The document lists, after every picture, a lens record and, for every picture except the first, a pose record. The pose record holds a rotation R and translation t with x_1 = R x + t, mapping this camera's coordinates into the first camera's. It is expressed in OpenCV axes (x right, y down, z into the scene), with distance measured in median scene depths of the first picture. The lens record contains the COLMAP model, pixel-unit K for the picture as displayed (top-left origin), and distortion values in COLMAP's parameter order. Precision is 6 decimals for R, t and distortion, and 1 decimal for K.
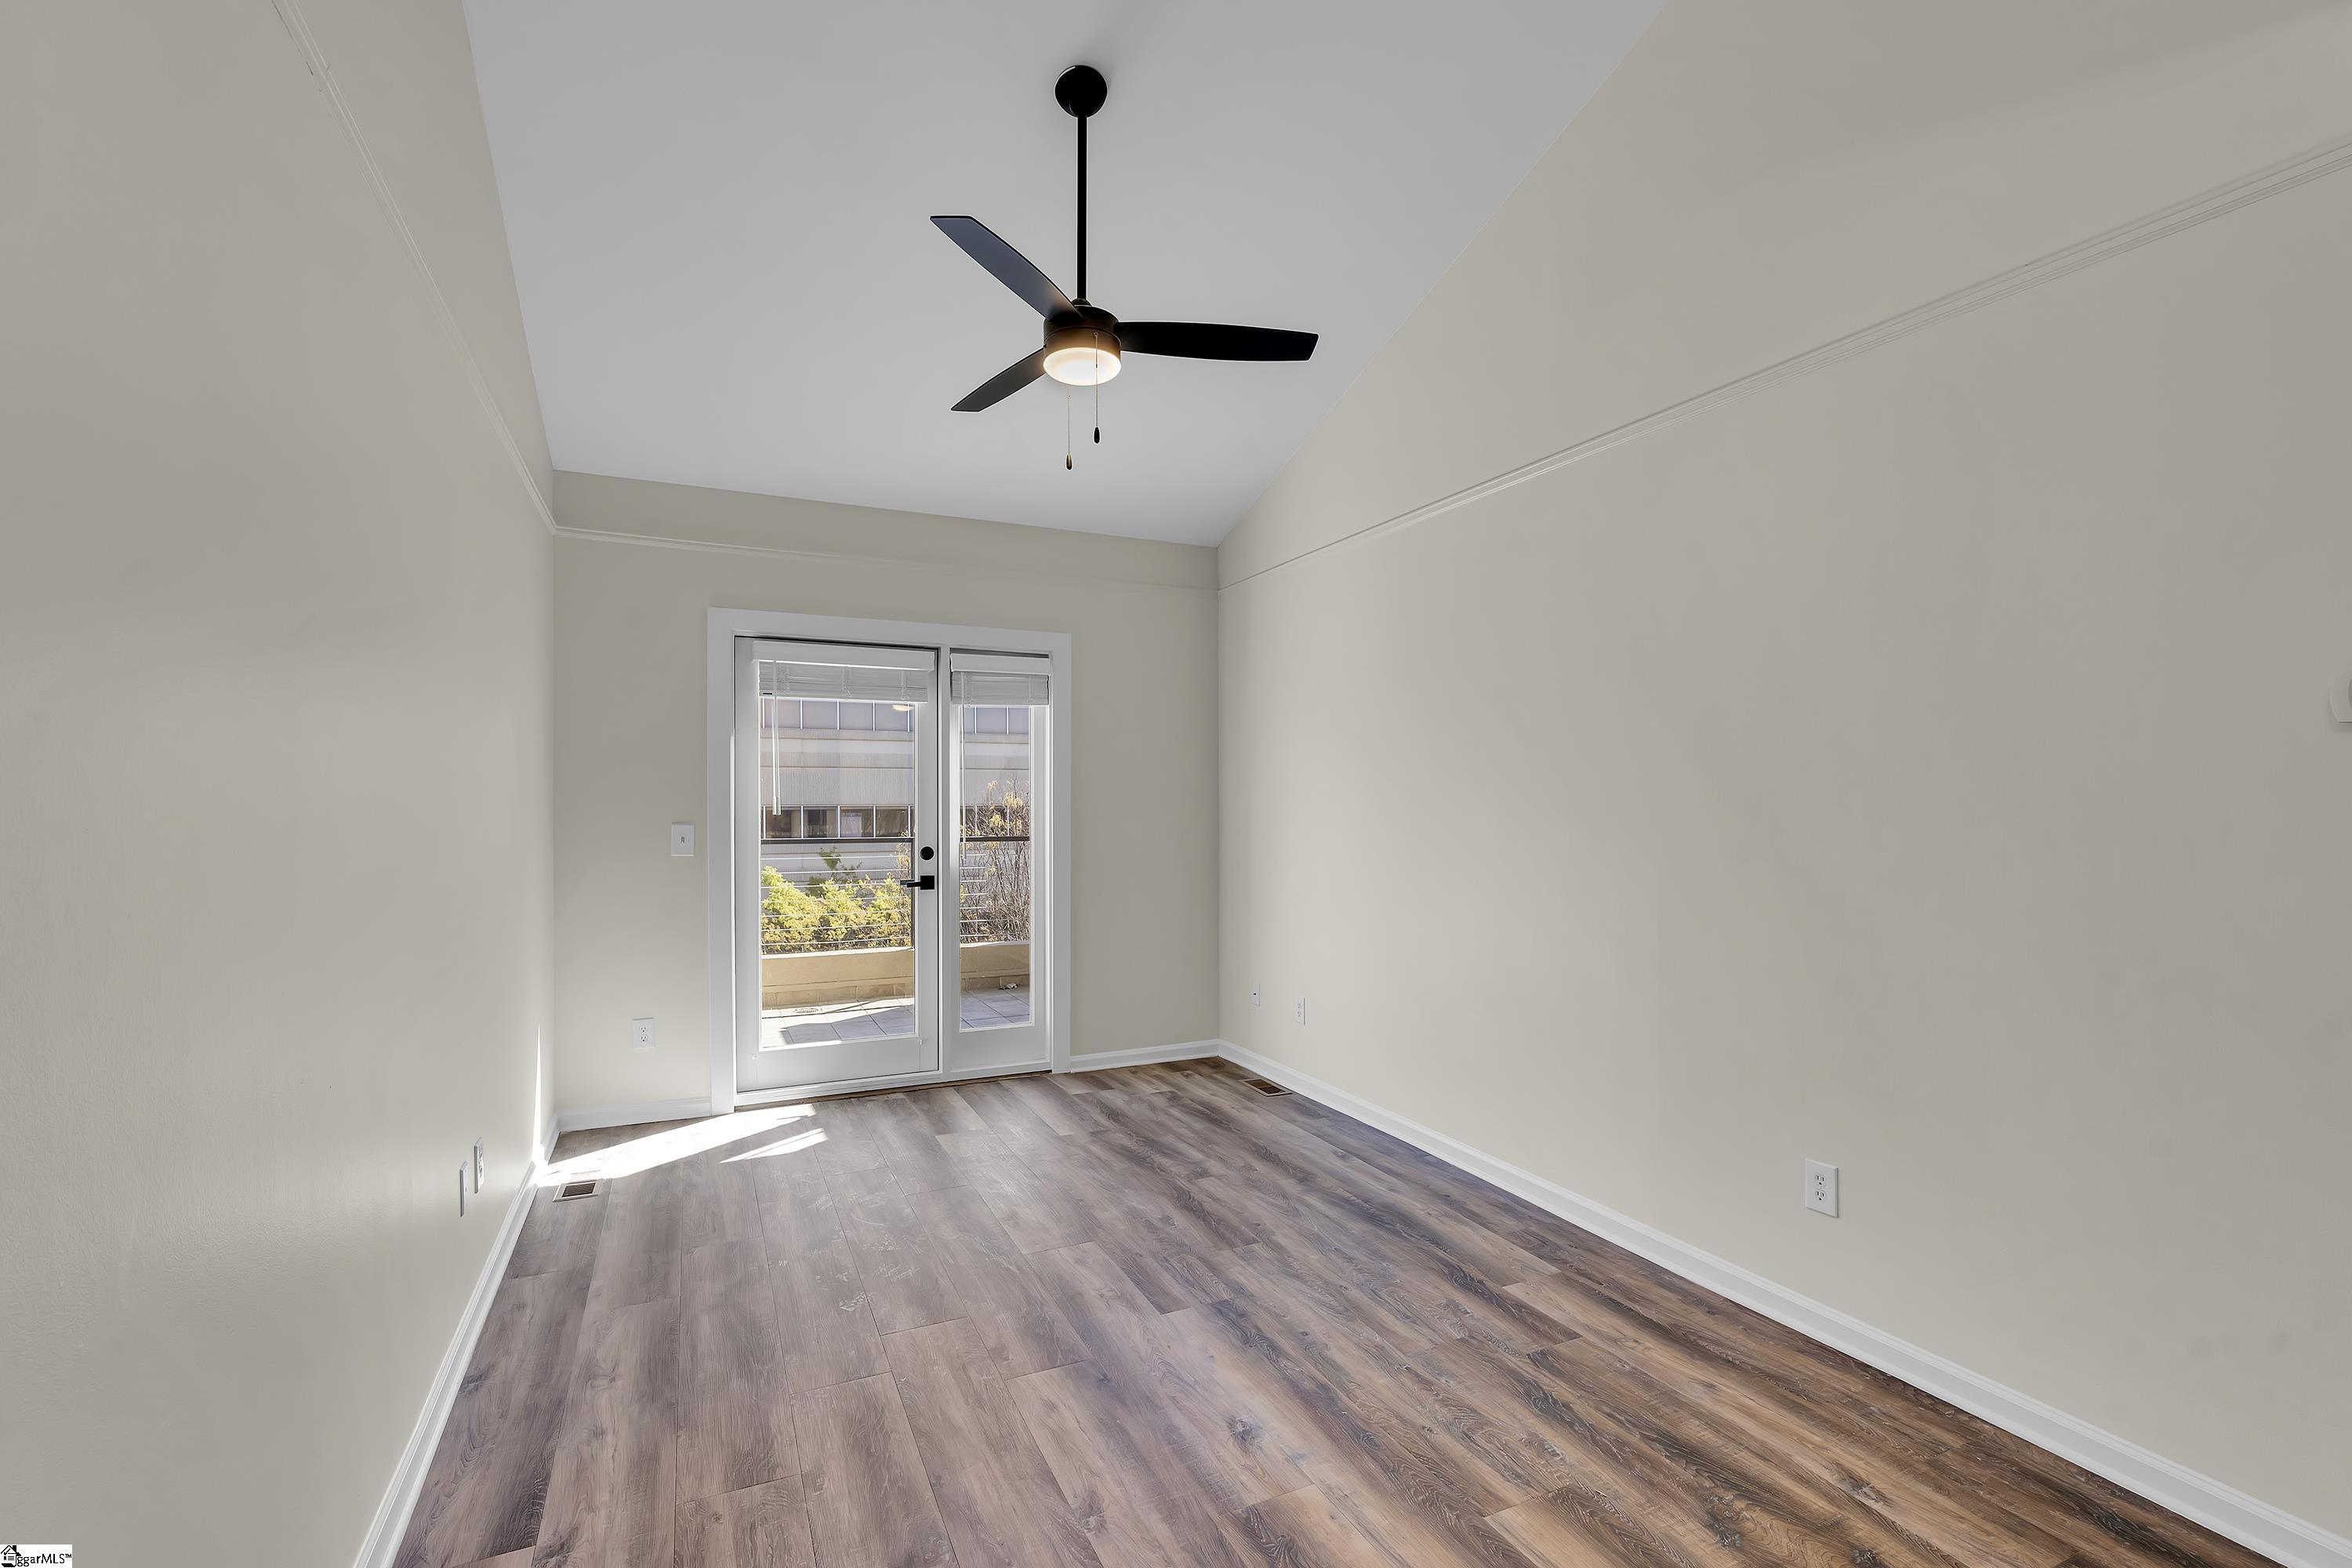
lens RADIAL K [[1025.2, 0, 1171.2], [0, 1025.2, 817.2], [0, 0, 1]] dist [-0.006528, 0.000228]
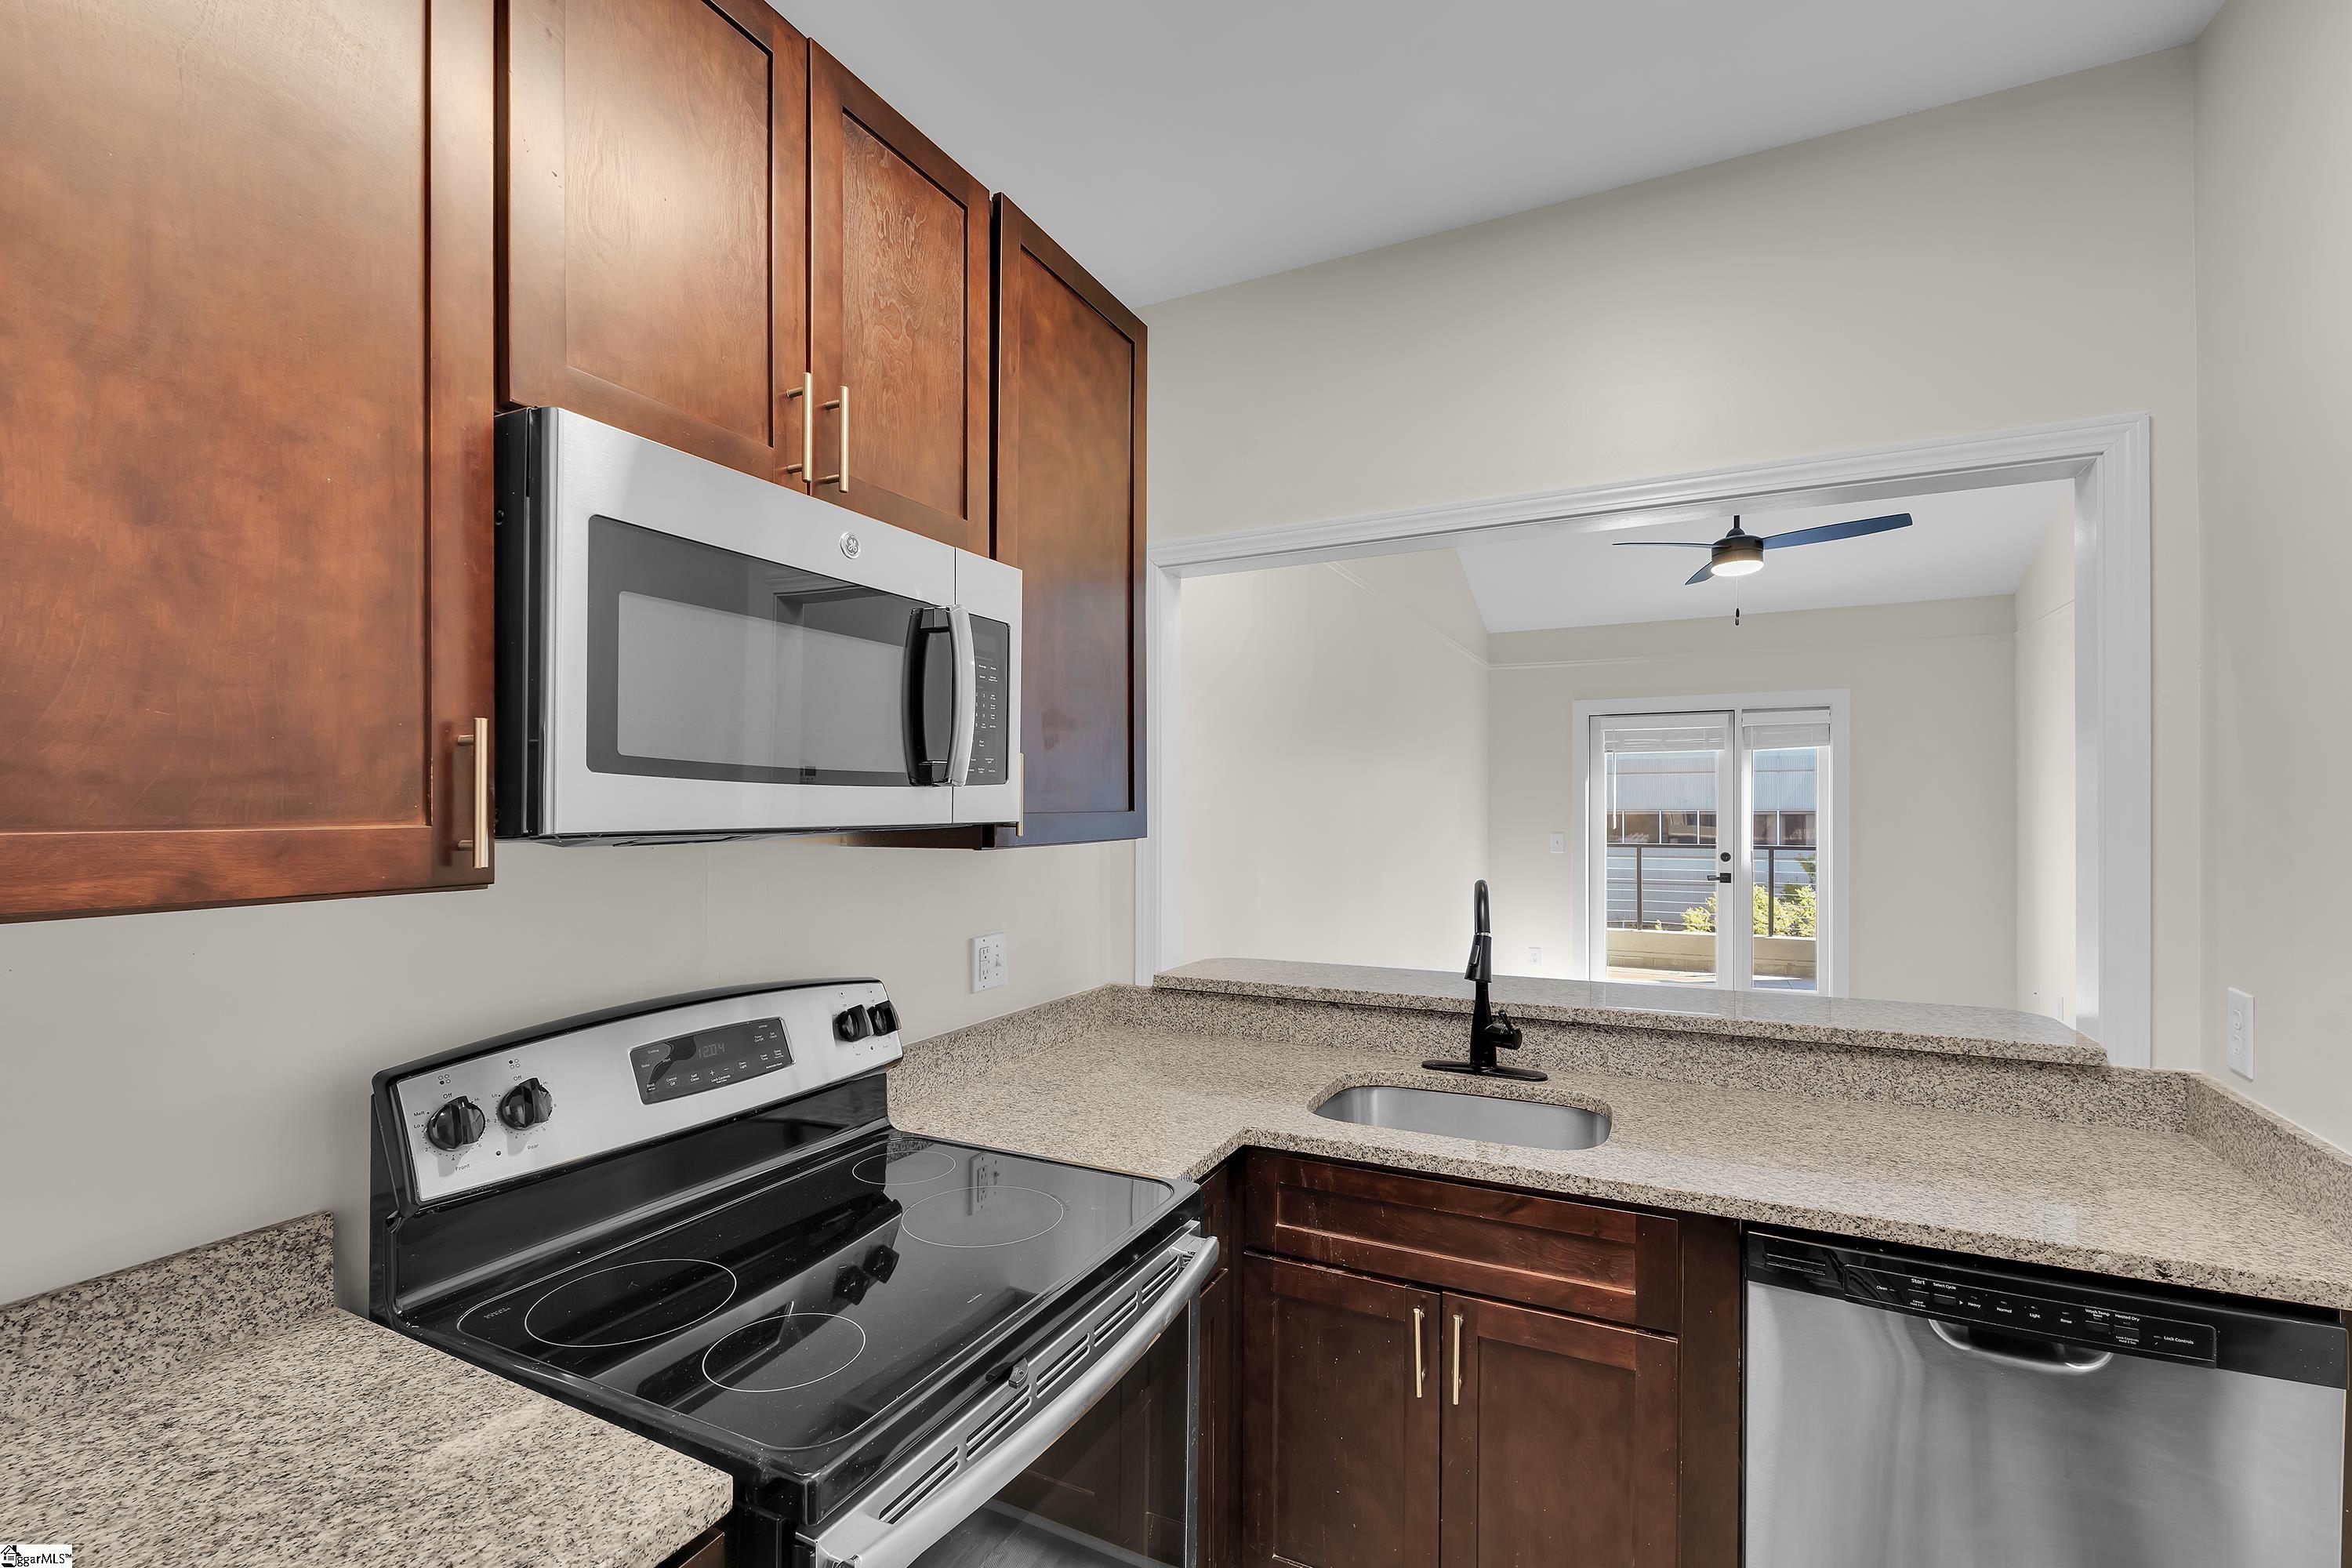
lens RADIAL K [[1025.2, 0, 1177.9], [0, 1025.2, 802.9], [0, 0, 1]] dist [-0.006528, 0.000228]
pose [[0.619762, -0.004414, -0.784778, 0.604245], [-0.008181, 0.999894, -0.012085, -0.023792], [0.784747, 0.013910, 0.619660, -0.691469]]
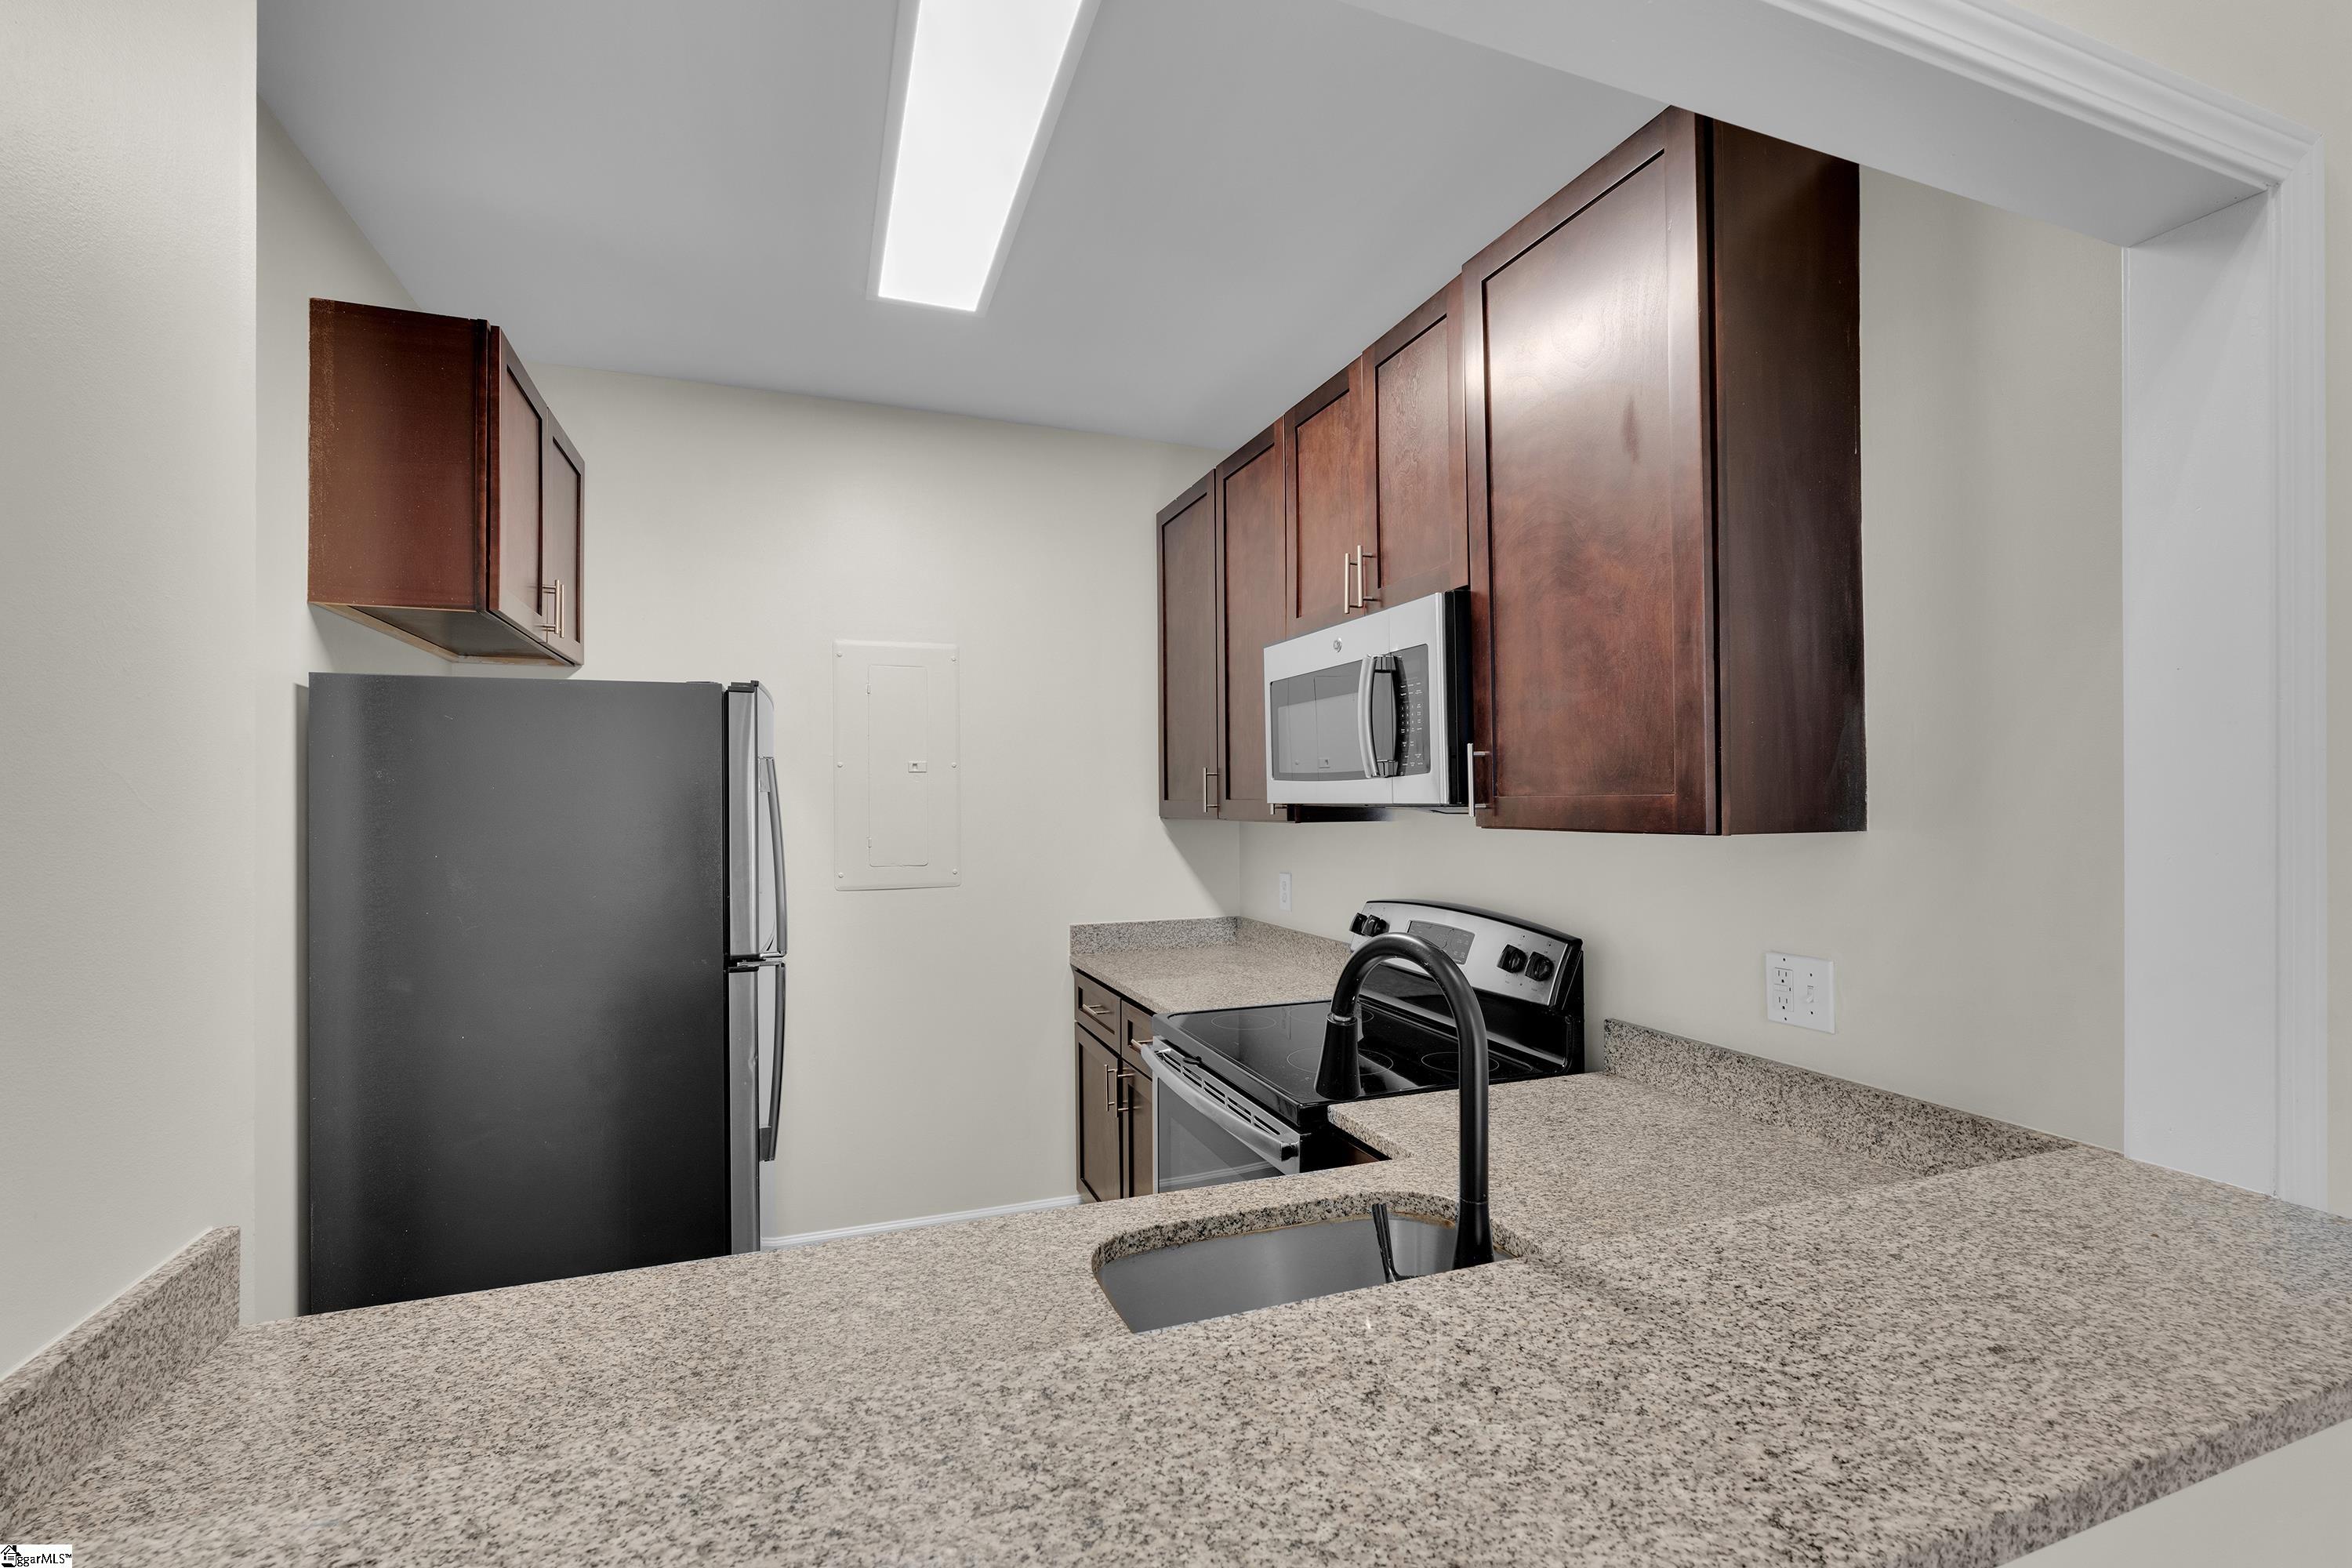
lens RADIAL K [[1025.2, 0, 1180.8], [0, 1025.2, 800.8], [0, 0, 1]] dist [-0.006528, 0.000228]
pose [[-0.997336, 0.003230, 0.072867, 0.270159], [0.004380, 0.999868, 0.015622, -0.031800], [-0.072807, 0.015900, -0.997219, 0.164806]]
